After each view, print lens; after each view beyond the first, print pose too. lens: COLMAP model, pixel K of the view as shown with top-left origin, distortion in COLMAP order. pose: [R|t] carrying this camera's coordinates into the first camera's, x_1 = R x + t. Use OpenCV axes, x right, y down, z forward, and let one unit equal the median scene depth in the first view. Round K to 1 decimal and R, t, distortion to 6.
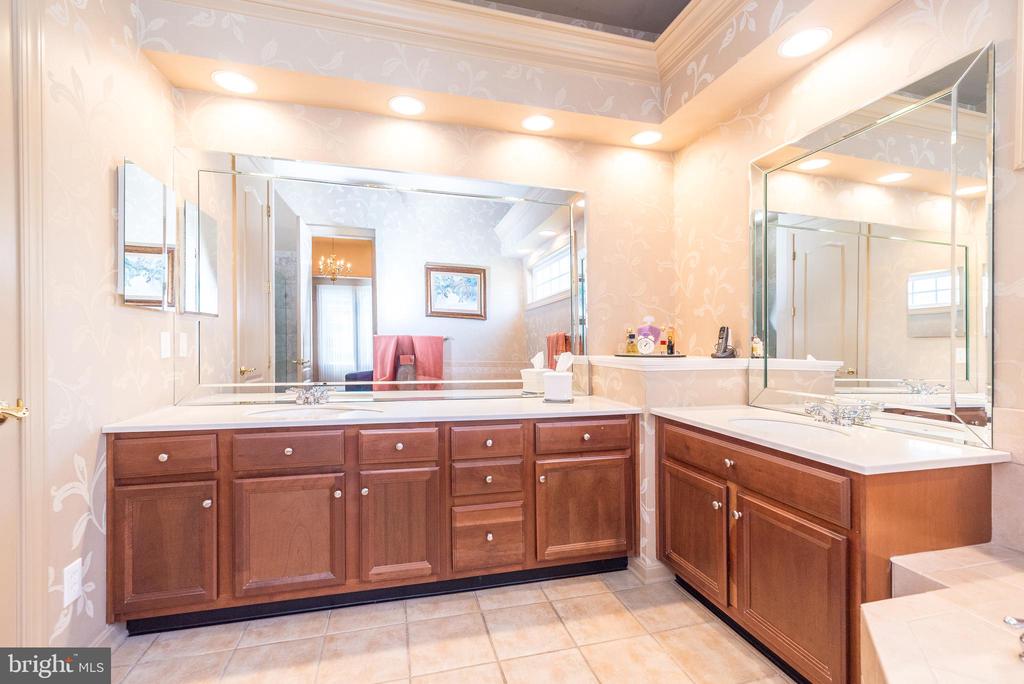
lens RADIAL K [[451.7, 0, 511.0], [0, 451.7, 343.7], [0, 0, 1]] dist [0.001879, 0.000318]
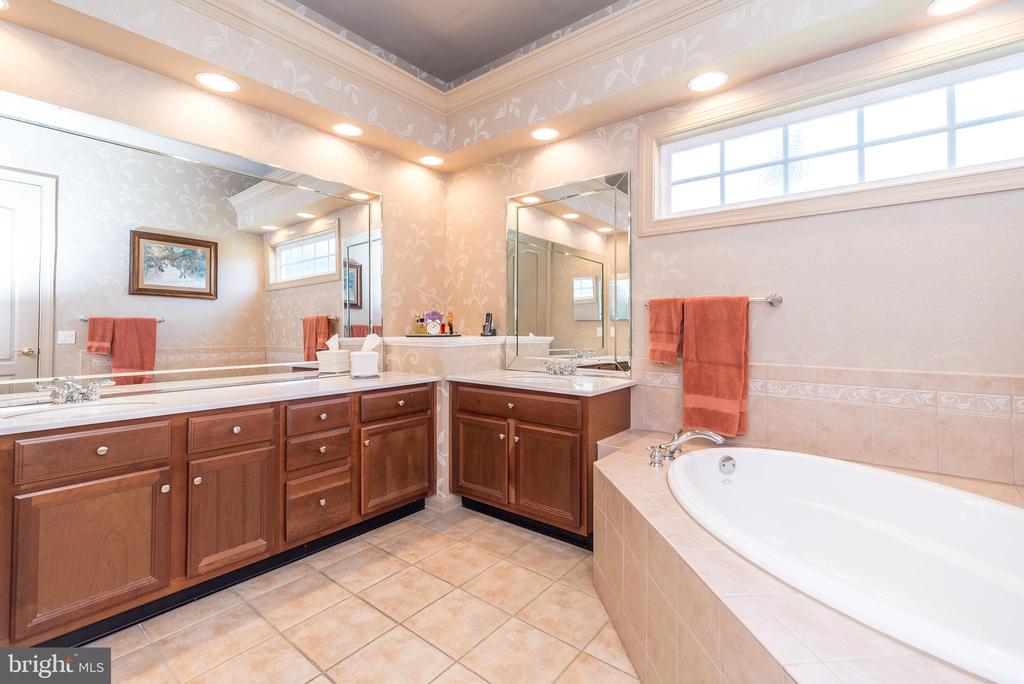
lens RADIAL K [[454.0, 0, 525.3], [0, 454.0, 320.8], [0, 0, 1]] dist [0.001914, 0.000149]
pose [[0.794871, -0.000017, 0.606778, -0.302100], [0.005827, 0.999954, -0.007605, -0.004096], [-0.606750, 0.009580, 0.794835, -0.174097]]
